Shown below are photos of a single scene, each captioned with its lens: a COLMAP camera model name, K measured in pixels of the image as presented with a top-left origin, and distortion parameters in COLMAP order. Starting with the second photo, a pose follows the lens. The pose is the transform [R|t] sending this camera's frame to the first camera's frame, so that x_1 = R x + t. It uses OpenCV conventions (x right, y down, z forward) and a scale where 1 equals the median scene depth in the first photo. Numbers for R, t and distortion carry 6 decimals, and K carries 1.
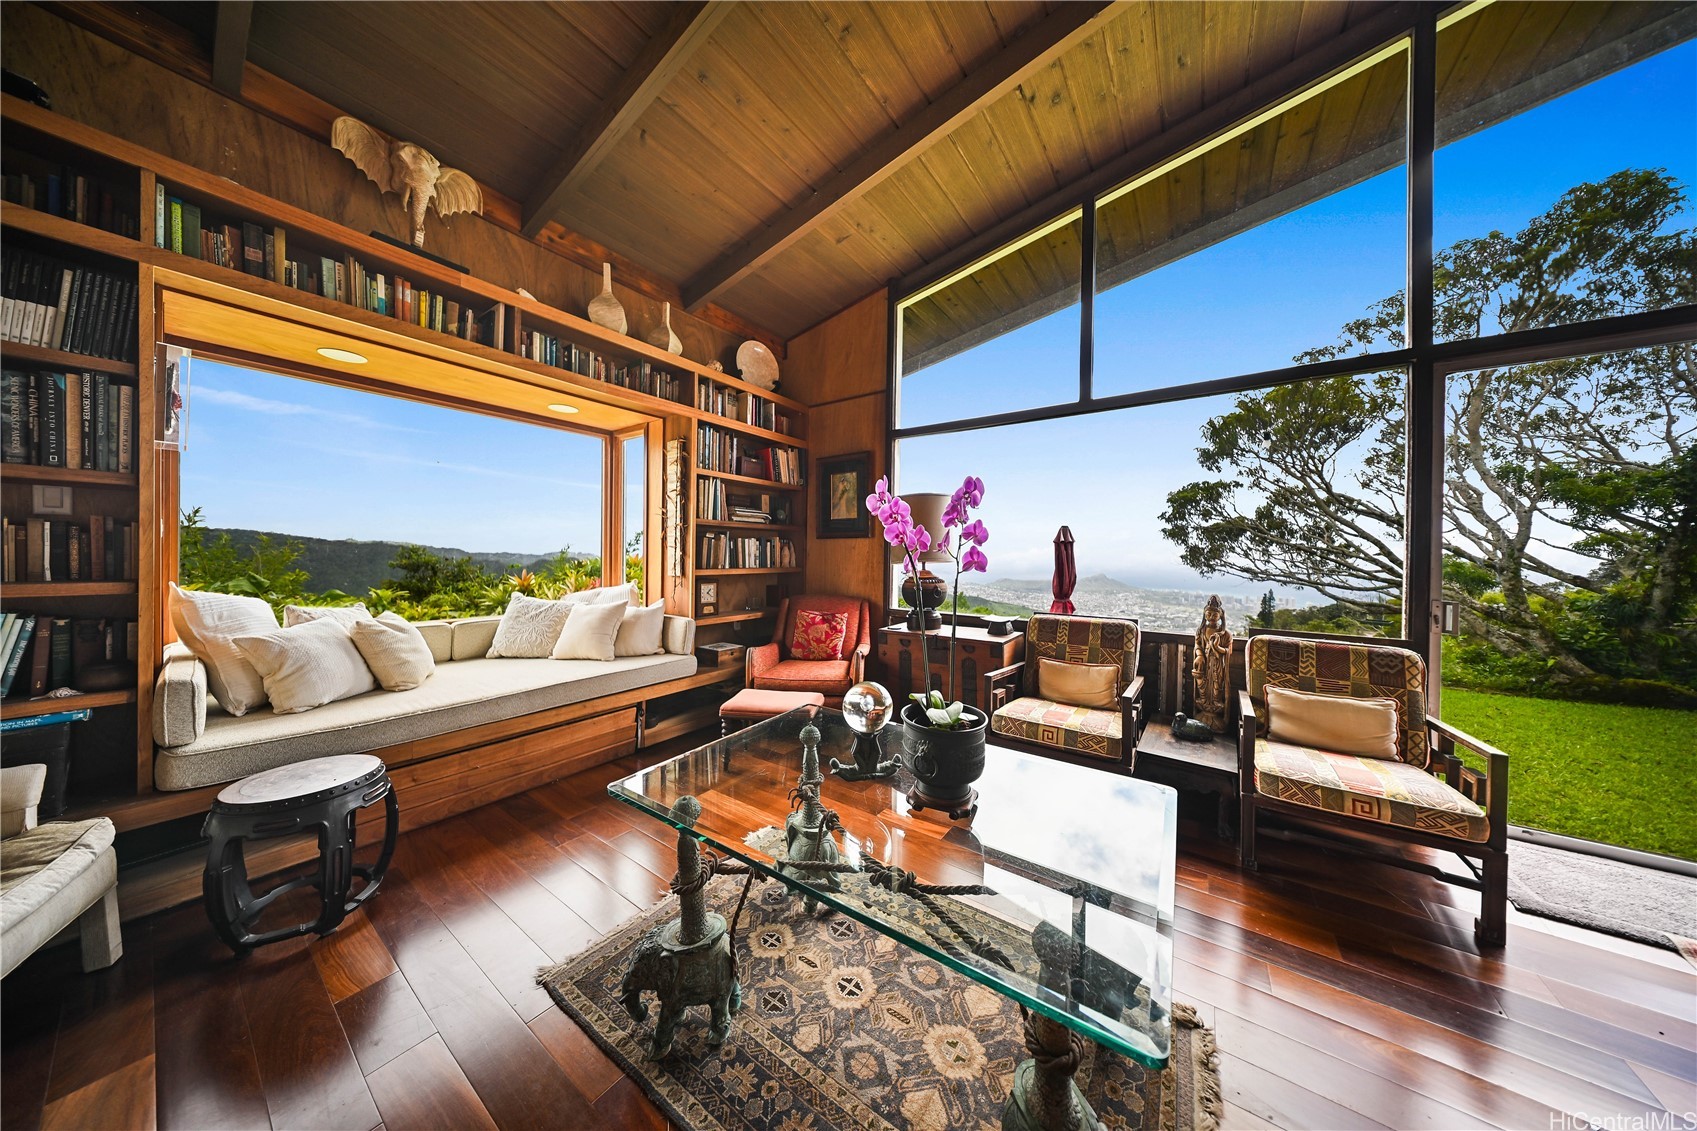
lens RADIAL K [[497.6, 0, 848.4], [0, 497.6, 560.0], [0, 0, 1]] dist [0.002337, 0.000134]
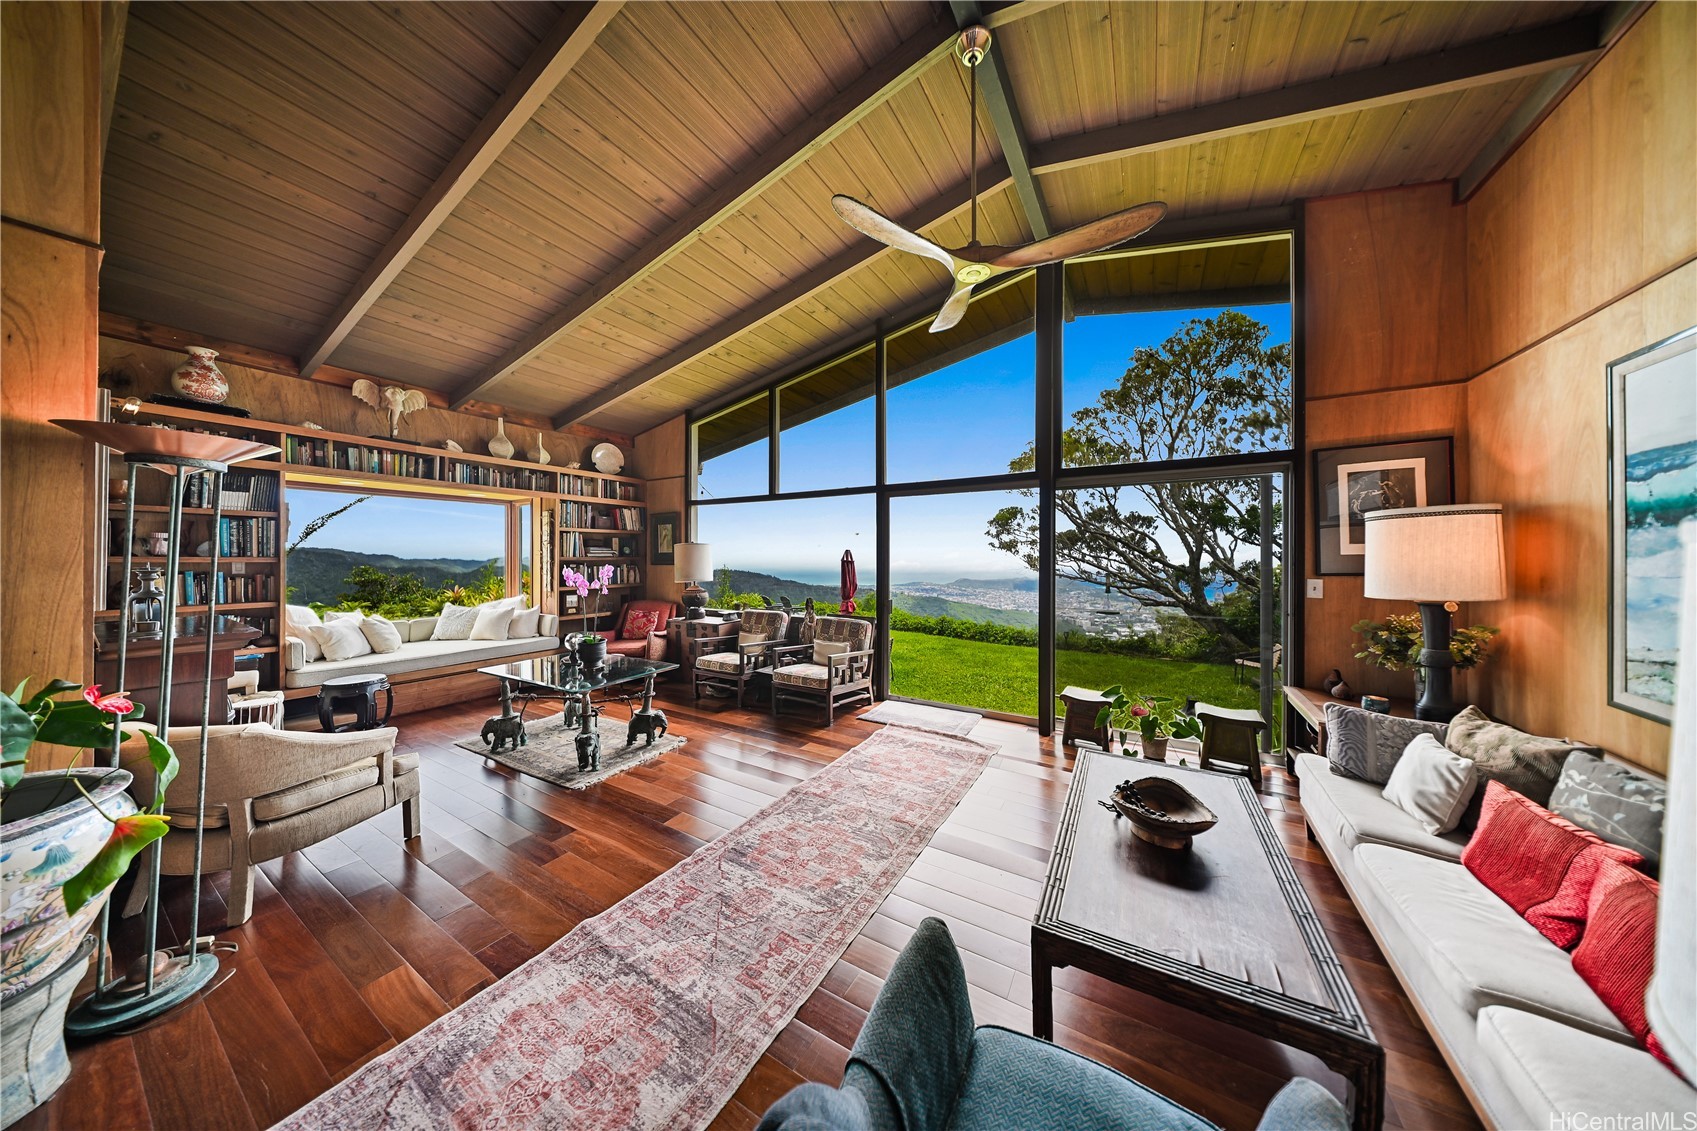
lens RADIAL K [[497.6, 0, 849.7], [0, 497.6, 559.3], [0, 0, 1]] dist [0.002337, 0.000134]
pose [[0.996742, -0.010653, 0.079954, 0.560750], [0.011102, 0.999925, -0.005175, -0.058527], [-0.079893, 0.006046, 0.996785, -0.800022]]
